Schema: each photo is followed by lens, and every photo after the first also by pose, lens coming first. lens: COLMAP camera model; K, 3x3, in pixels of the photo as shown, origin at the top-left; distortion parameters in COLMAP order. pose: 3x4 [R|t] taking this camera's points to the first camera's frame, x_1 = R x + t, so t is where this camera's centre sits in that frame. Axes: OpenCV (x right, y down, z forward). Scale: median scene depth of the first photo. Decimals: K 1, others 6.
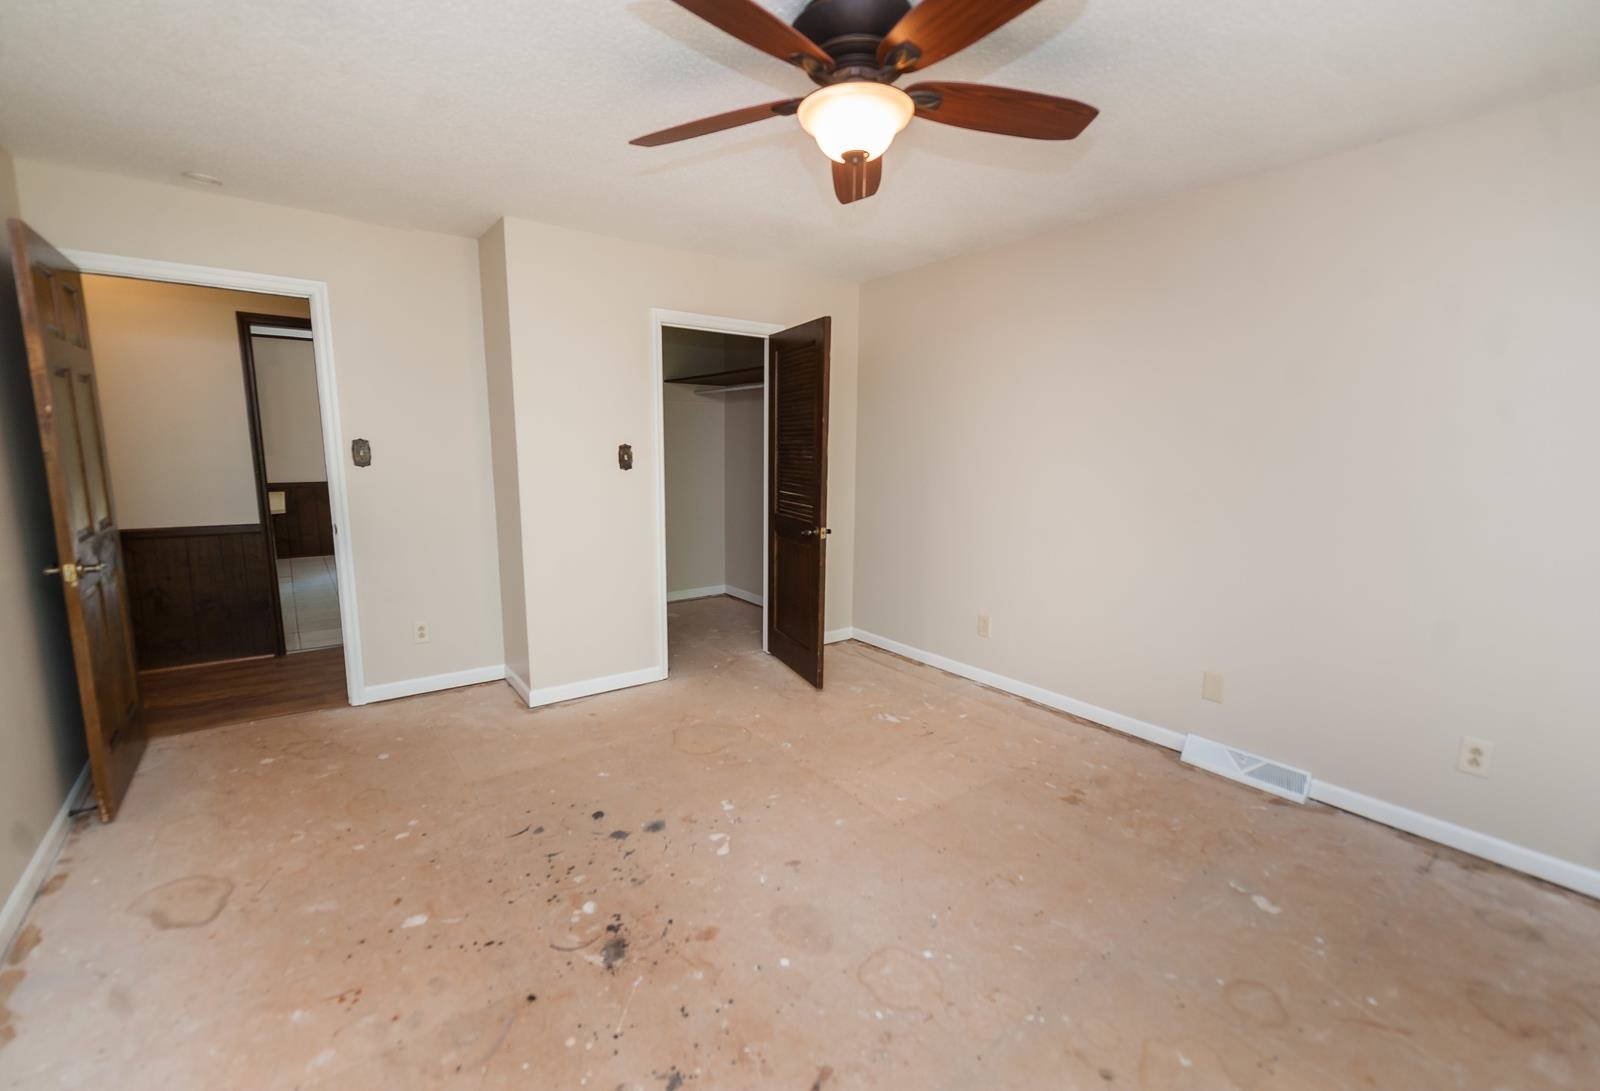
lens RADIAL K [[683.8, 0, 795.8], [0, 683.8, 550.5], [0, 0, 1]] dist [0.020494, -0.009492]
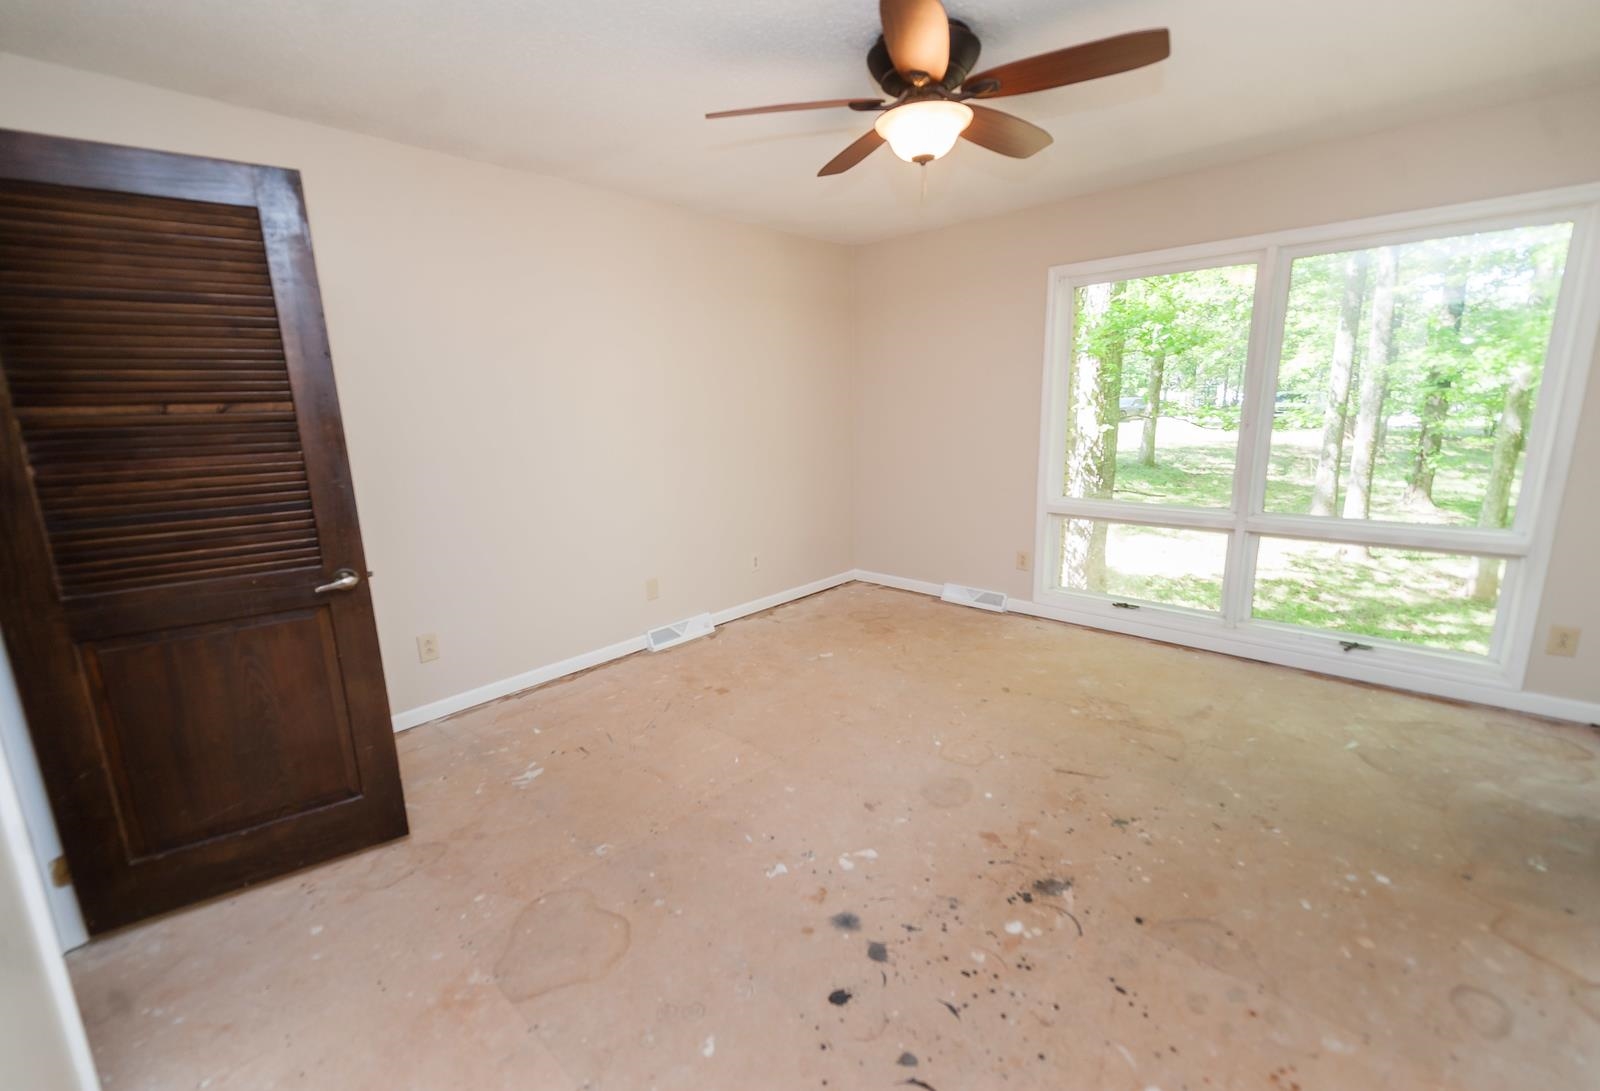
lens RADIAL K [[683.8, 0, 795.8], [0, 683.8, 550.5], [0, 0, 1]] dist [0.020494, -0.009492]
pose [[-0.179549, -0.216643, 0.959598, -0.850437], [0.178656, 0.952048, 0.248367, -0.184990], [-0.967390, 0.216032, -0.132235, 1.095435]]
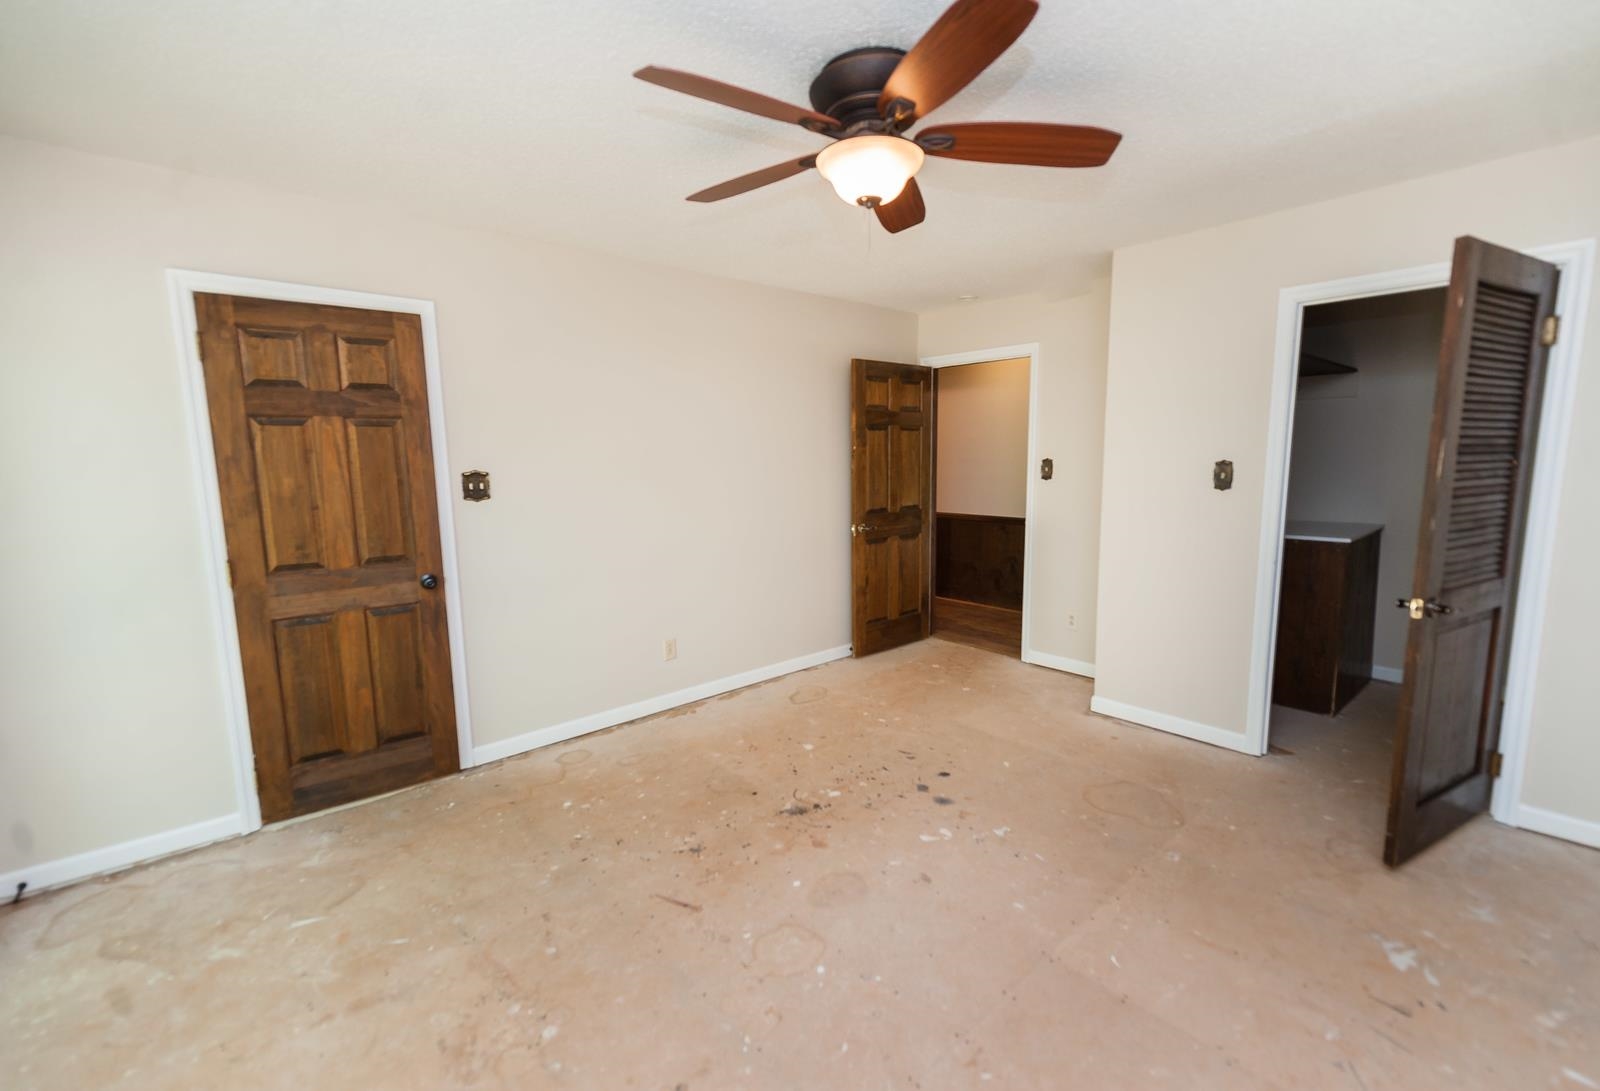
lens RADIAL K [[683.8, 0, 795.8], [0, 683.8, 550.5], [0, 0, 1]] dist [0.020494, -0.009492]
pose [[0.084267, 0.124890, -0.988586, 0.868387], [-0.139703, 0.983796, 0.112376, -0.101016], [0.986601, 0.128639, 0.100349, 0.609978]]
